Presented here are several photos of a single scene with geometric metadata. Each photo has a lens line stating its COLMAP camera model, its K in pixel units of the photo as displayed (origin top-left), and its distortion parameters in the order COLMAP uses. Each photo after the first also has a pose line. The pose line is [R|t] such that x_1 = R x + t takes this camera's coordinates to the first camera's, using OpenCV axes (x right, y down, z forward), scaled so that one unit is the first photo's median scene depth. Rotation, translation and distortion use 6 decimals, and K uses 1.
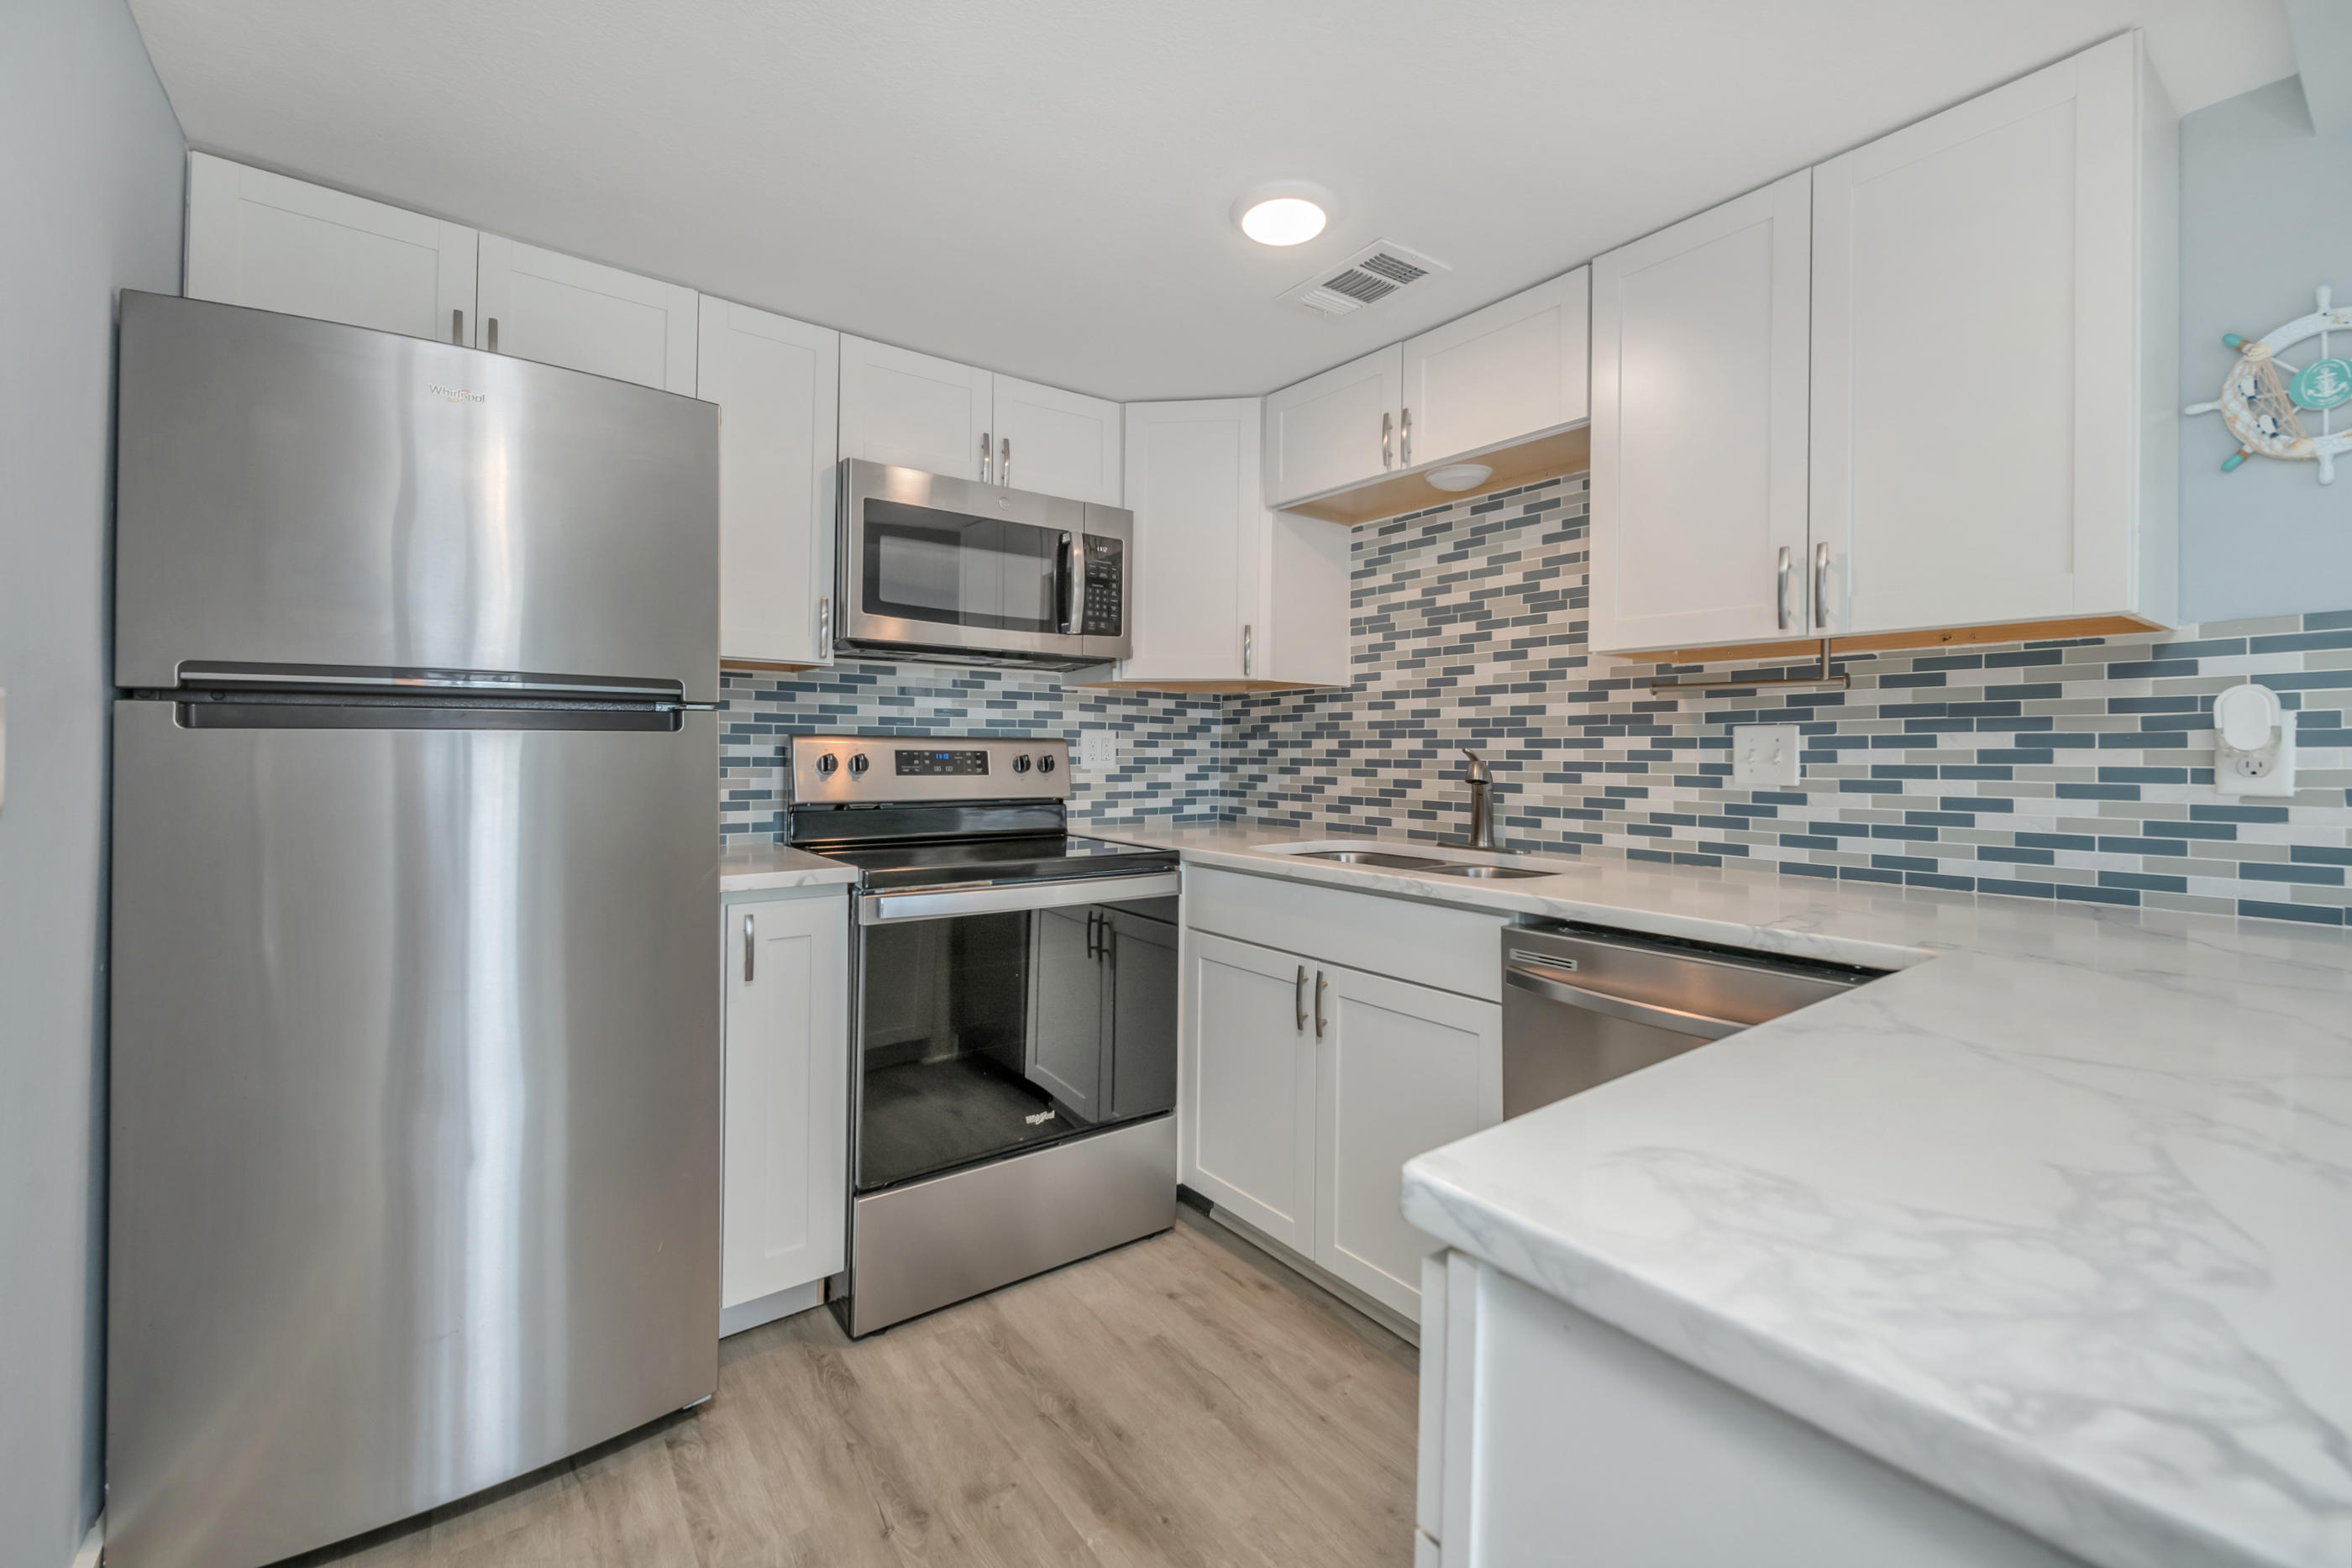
lens RADIAL K [[966.2, 0, 1211.9], [0, 966.2, 741.2], [0, 0, 1]] dist [-0.011542, -0.000451]
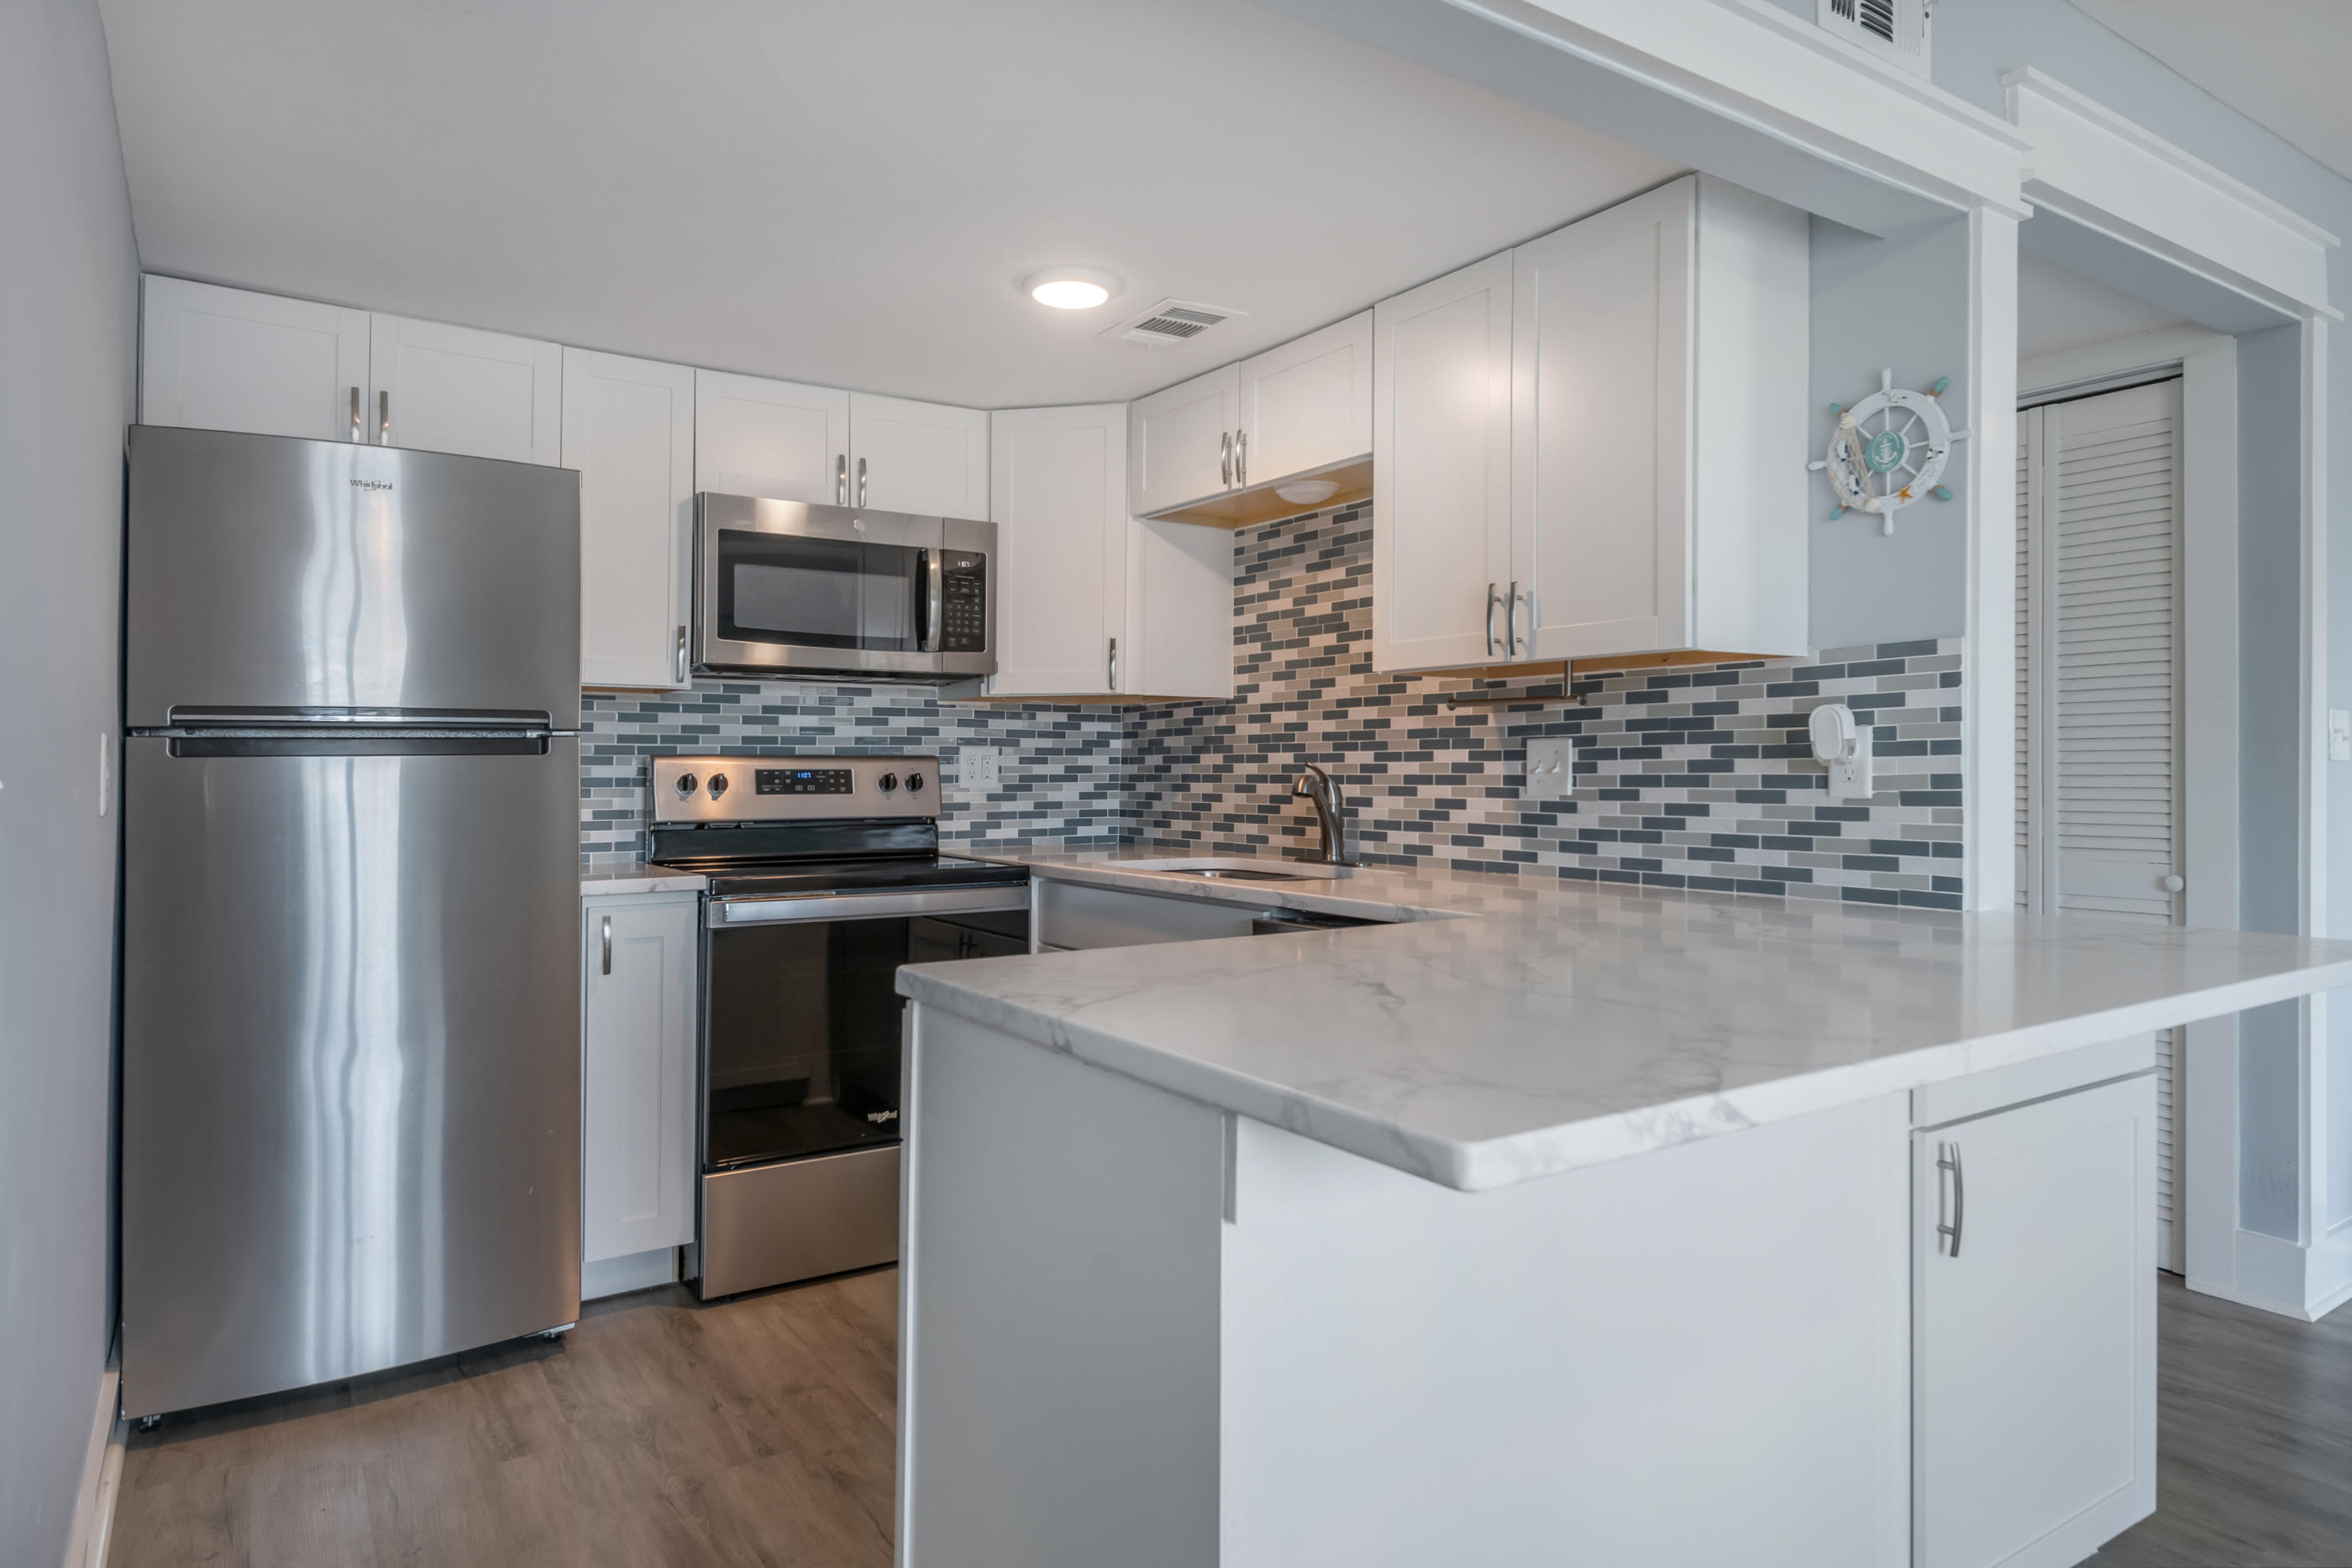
lens RADIAL K [[1389.1, 0, 1211.2], [0, 1389.1, 751.1], [0, 0, 1]] dist [0.022851, -0.001923]
pose [[0.998662, -0.009955, -0.050743, 0.266778], [0.009896, 0.999950, -0.001425, -0.003949], [0.050755, 0.000921, 0.998711, -0.516082]]
